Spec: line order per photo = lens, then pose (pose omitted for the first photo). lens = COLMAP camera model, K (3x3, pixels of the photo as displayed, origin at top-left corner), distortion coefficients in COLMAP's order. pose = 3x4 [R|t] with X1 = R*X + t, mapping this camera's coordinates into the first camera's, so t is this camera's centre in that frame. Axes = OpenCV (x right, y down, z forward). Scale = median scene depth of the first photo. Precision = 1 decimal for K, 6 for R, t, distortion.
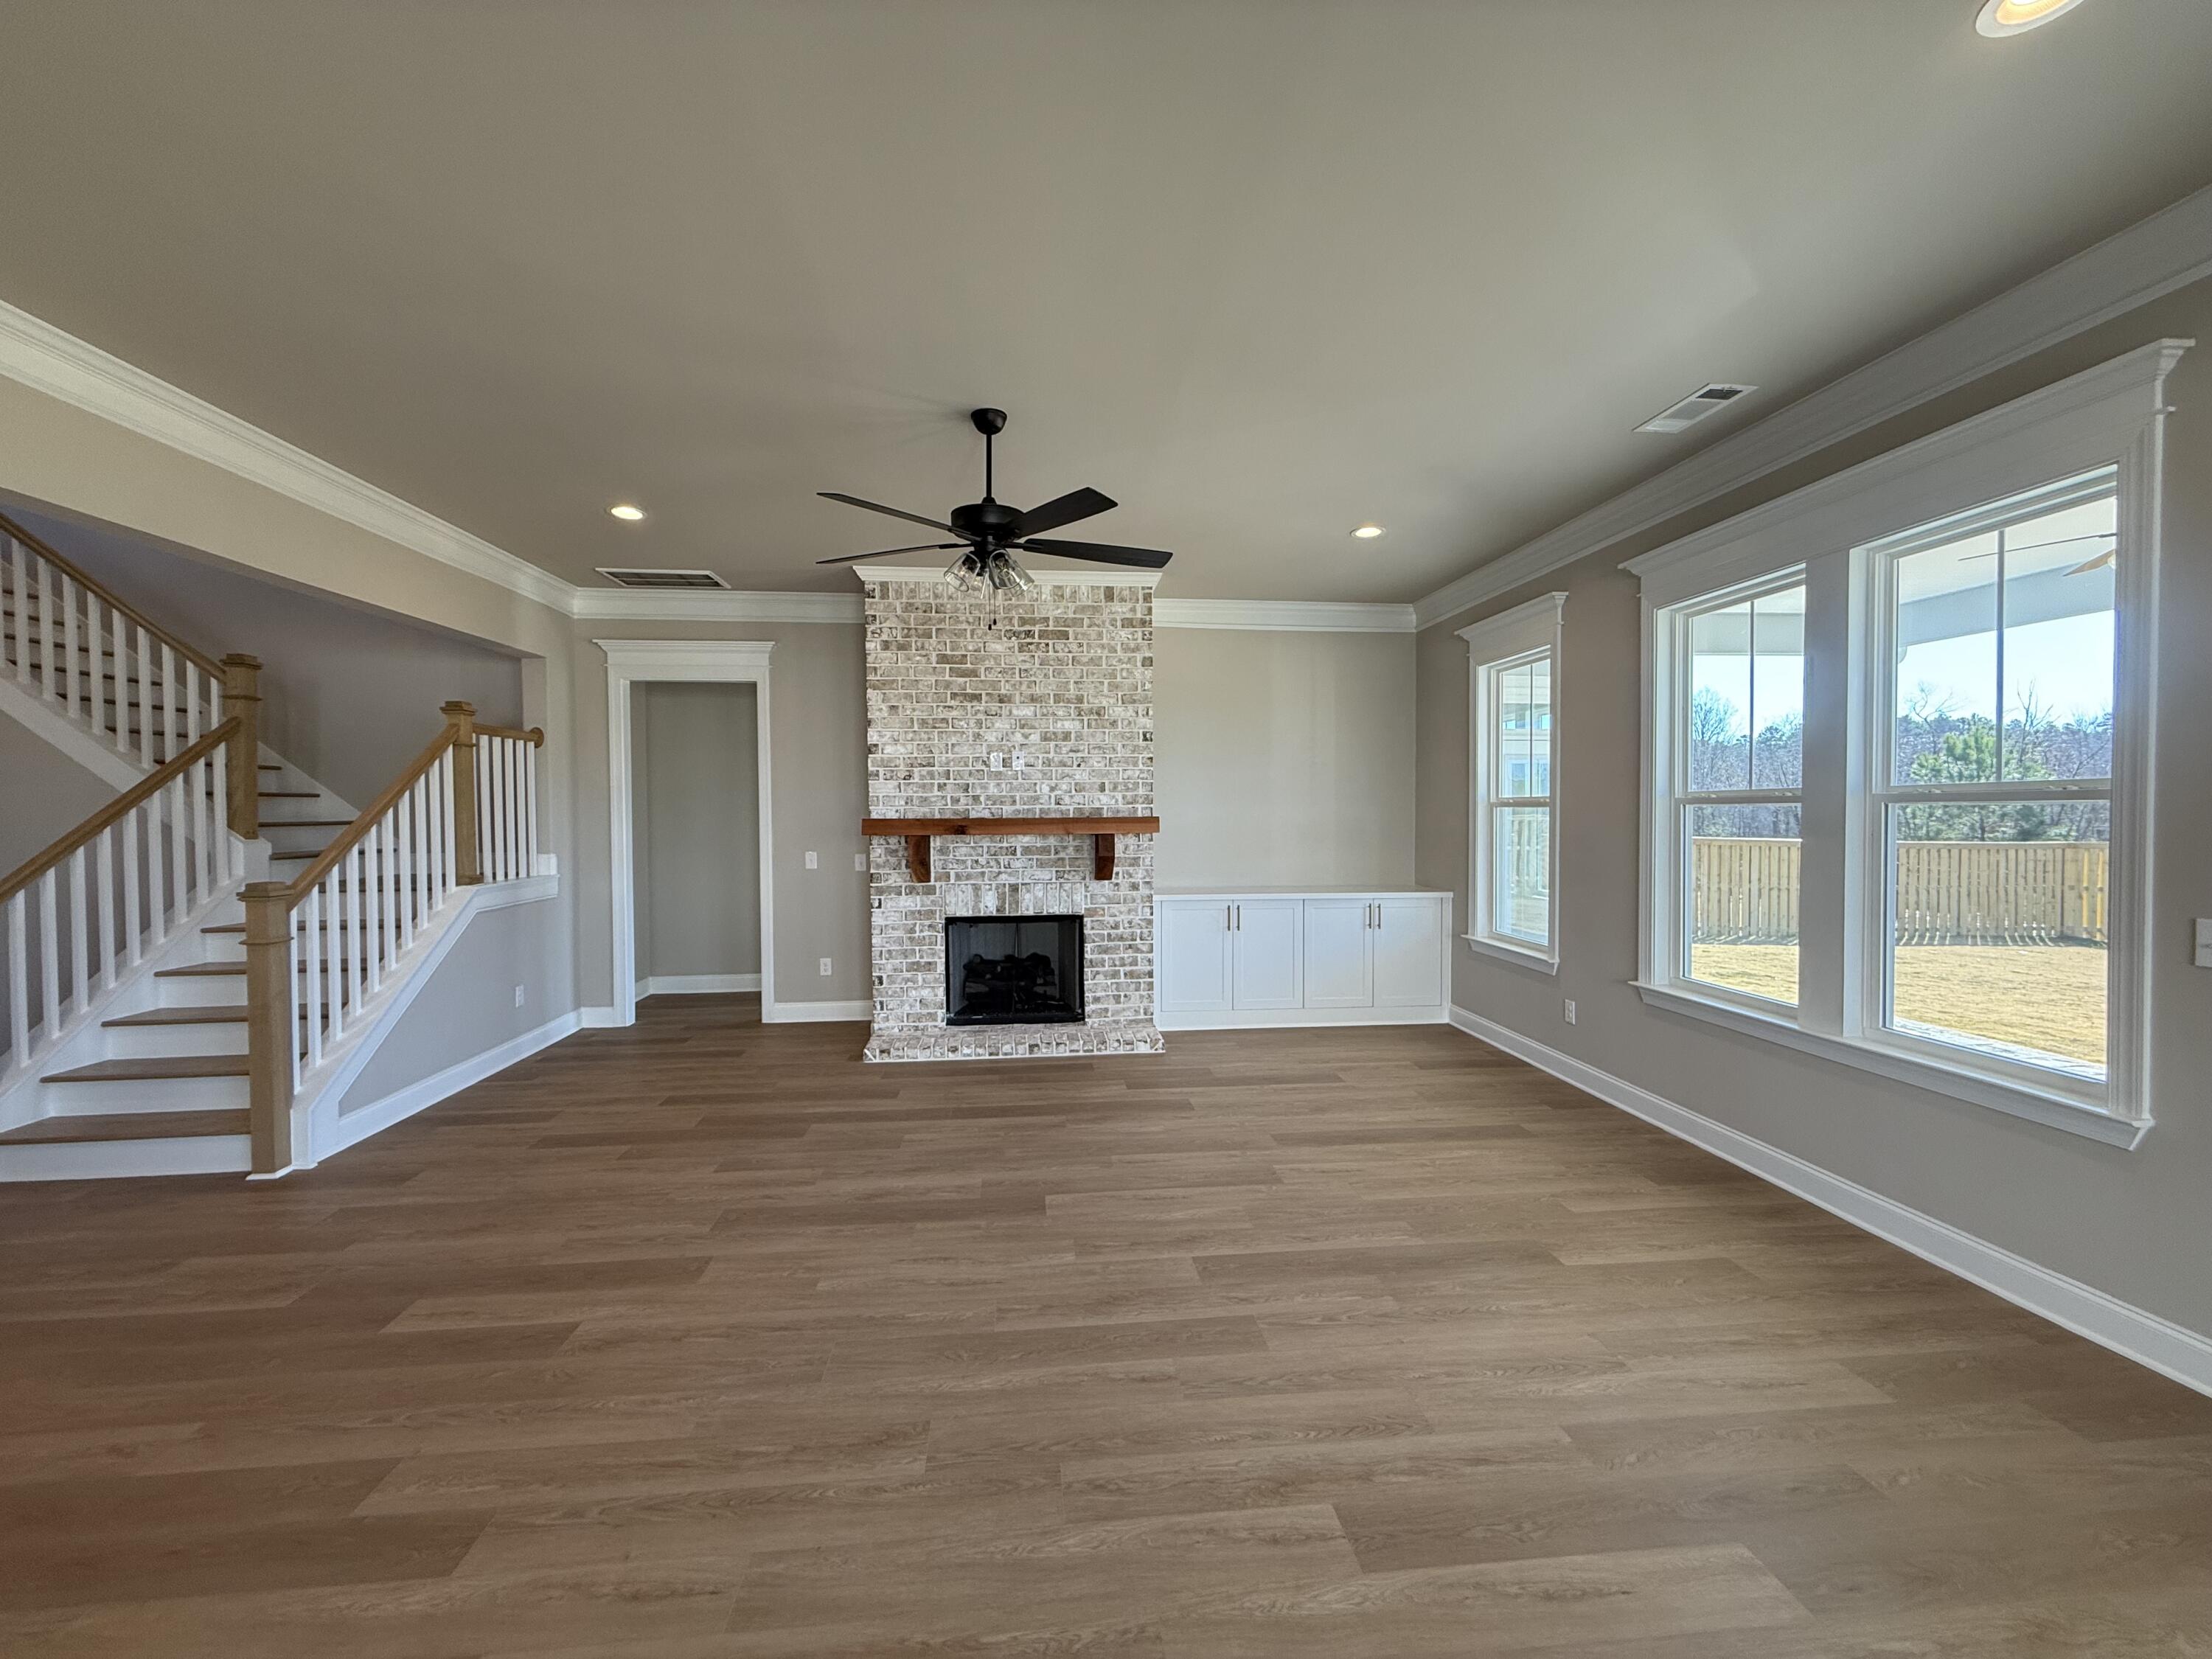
lens RADIAL K [[880.9, 0, 1097.2], [0, 880.9, 826.3], [0, 0, 1]] dist [0.000696, 0.000489]
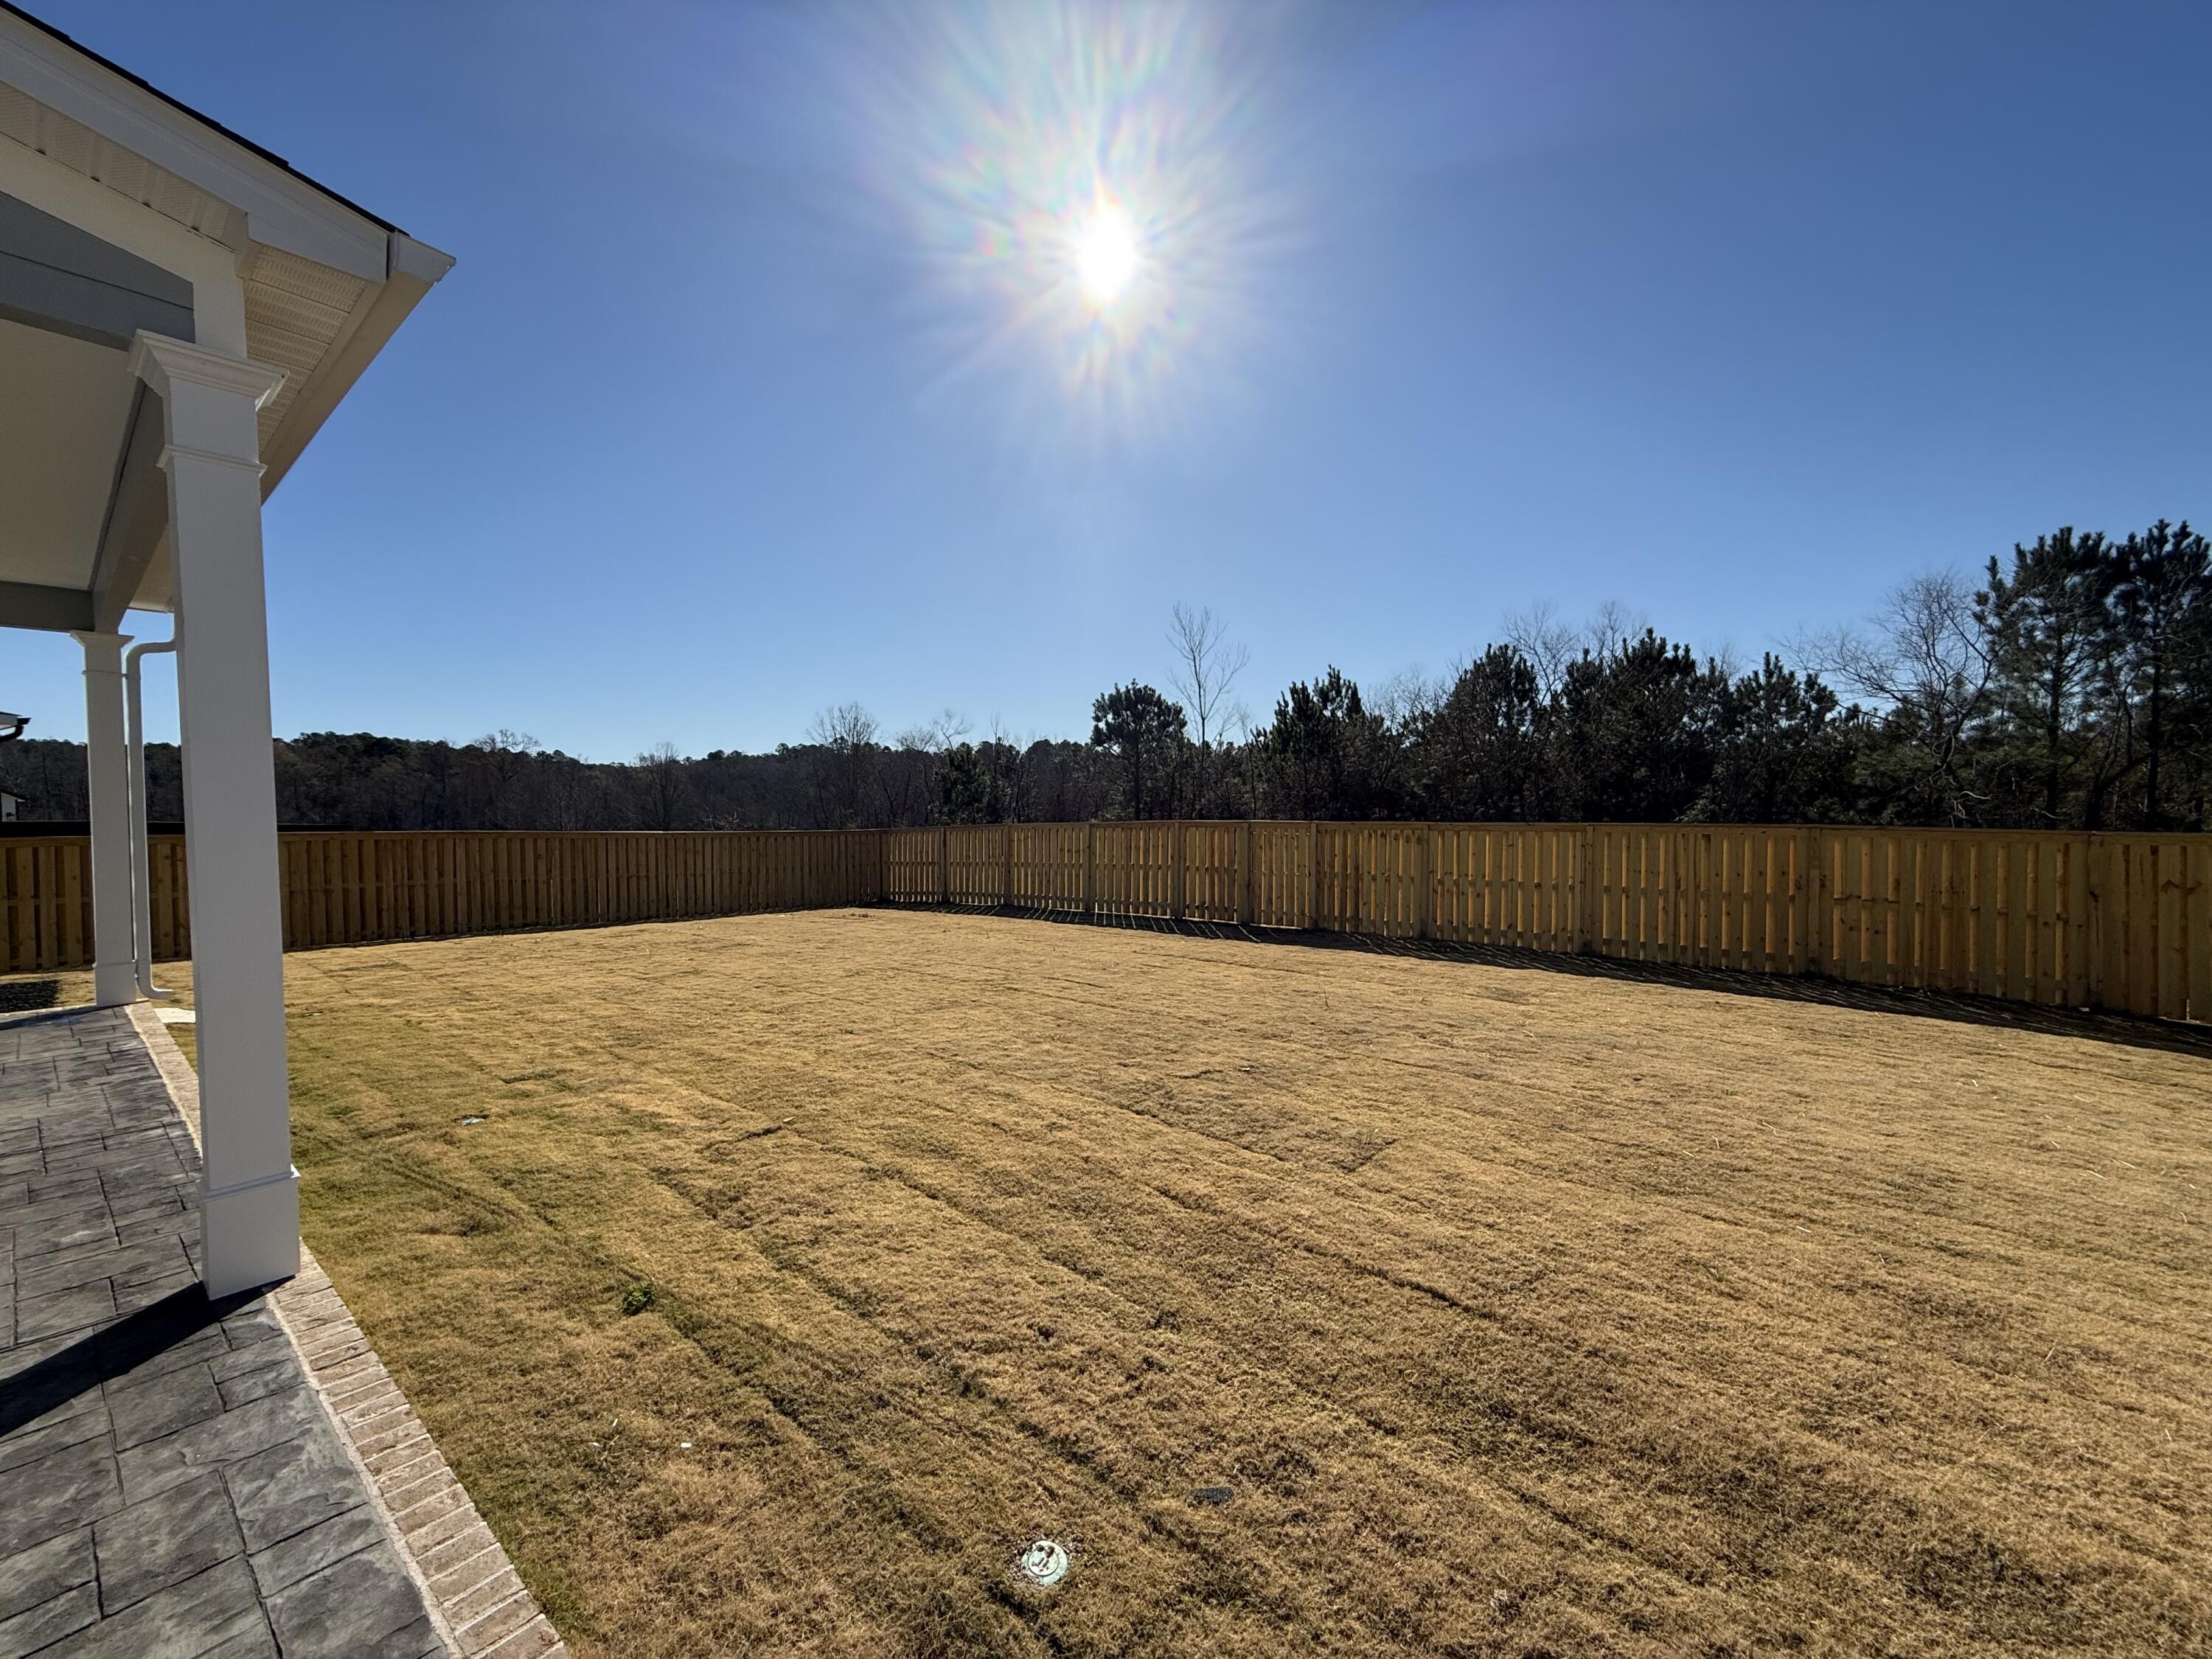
lens RADIAL K [[880.9, 0, 1097.2], [0, 880.9, 826.3], [0, 0, 1]] dist [0.000696, 0.000489]
pose [[0.709671, -0.018681, 0.704286, 0.393967], [0.020357, 0.999775, 0.006006, 0.012828], [-0.704239, 0.010075, 0.709891, -0.184814]]
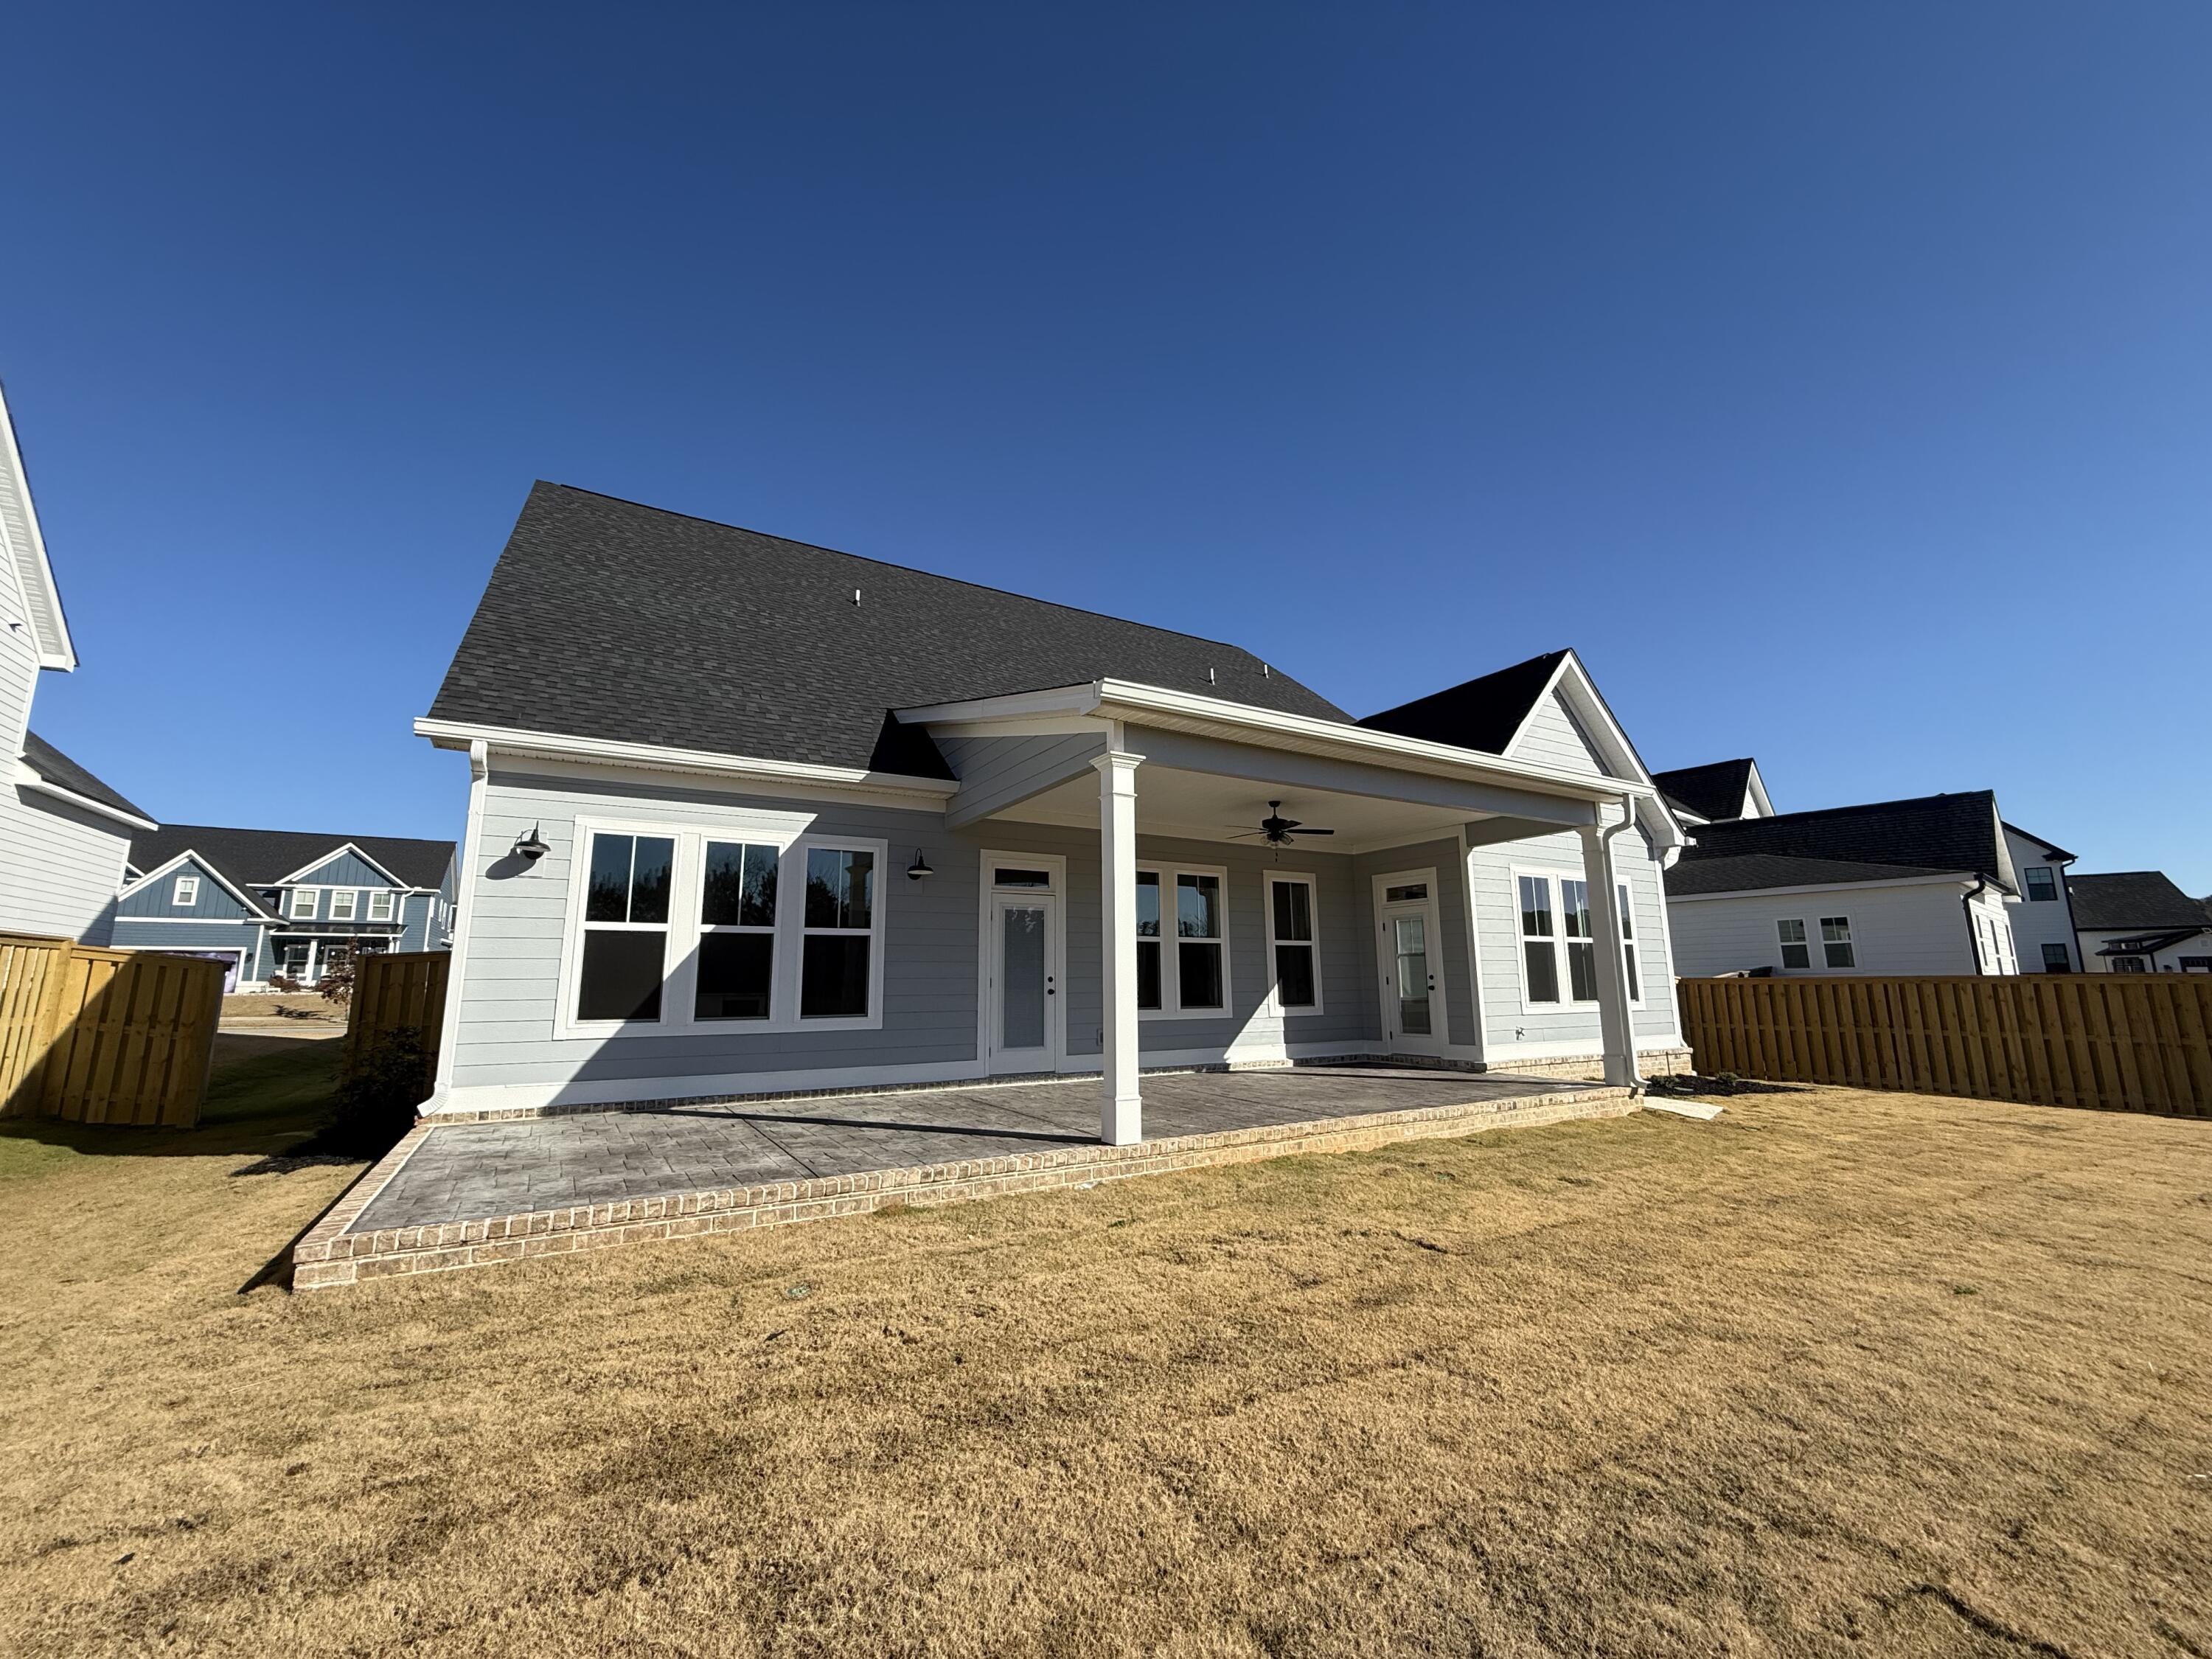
lens RADIAL K [[880.9, 0, 1097.2], [0, 880.9, 826.3], [0, 0, 1]] dist [0.000696, 0.000489]
pose [[0.427650, -0.160524, -0.889577, 0.744826], [-0.012844, 0.982928, -0.183544, 0.032940], [0.903853, 0.089919, 0.418287, -0.130298]]
